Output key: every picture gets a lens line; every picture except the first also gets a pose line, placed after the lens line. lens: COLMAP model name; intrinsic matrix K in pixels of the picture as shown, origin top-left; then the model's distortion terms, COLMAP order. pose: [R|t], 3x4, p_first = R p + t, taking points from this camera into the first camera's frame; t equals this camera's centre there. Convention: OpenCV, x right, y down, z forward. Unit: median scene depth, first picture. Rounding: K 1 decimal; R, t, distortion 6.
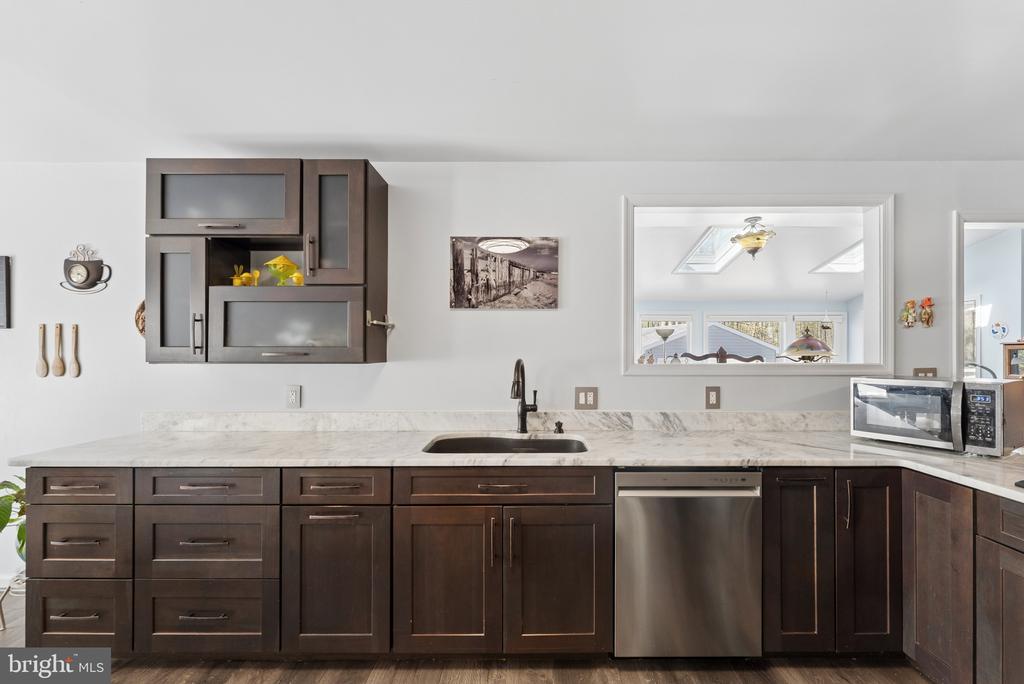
lens RADIAL K [[420.5, 0, 512.1], [0, 420.5, 350.8], [0, 0, 1]] dist [-0.000064, -0.000146]
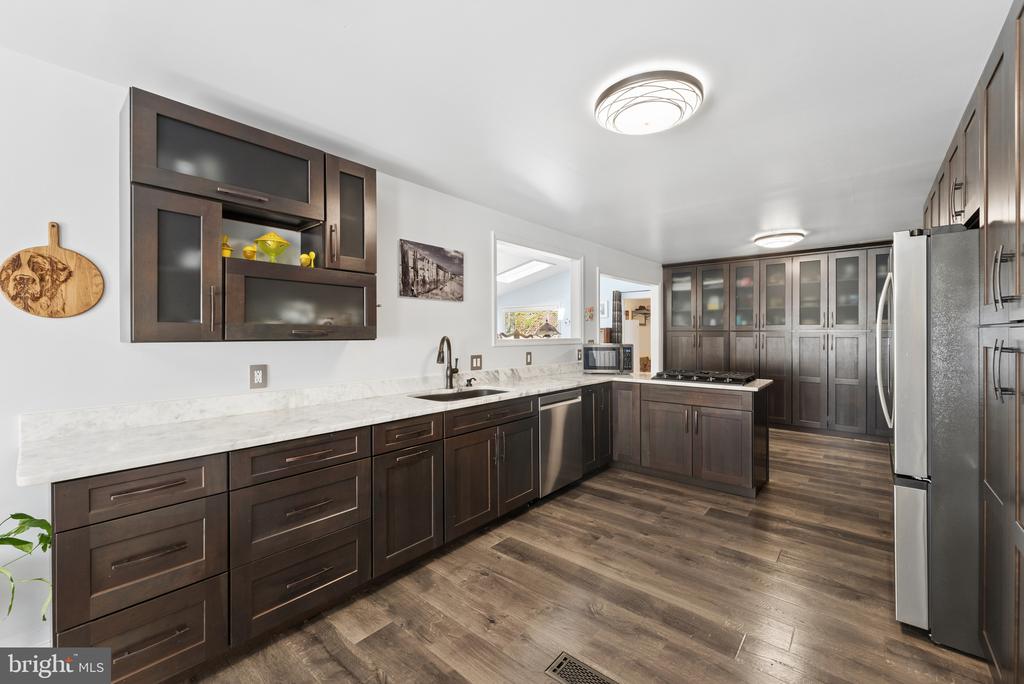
lens RADIAL K [[417.3, 0, 509.6], [0, 417.3, 334.2], [0, 0, 1]] dist [-0.000056, -0.000255]
pose [[0.652196, 0.000558, 0.758050, -0.874315], [-0.002067, 0.999997, 0.001043, 0.010292], [-0.758047, -0.002247, 0.652196, -0.056598]]
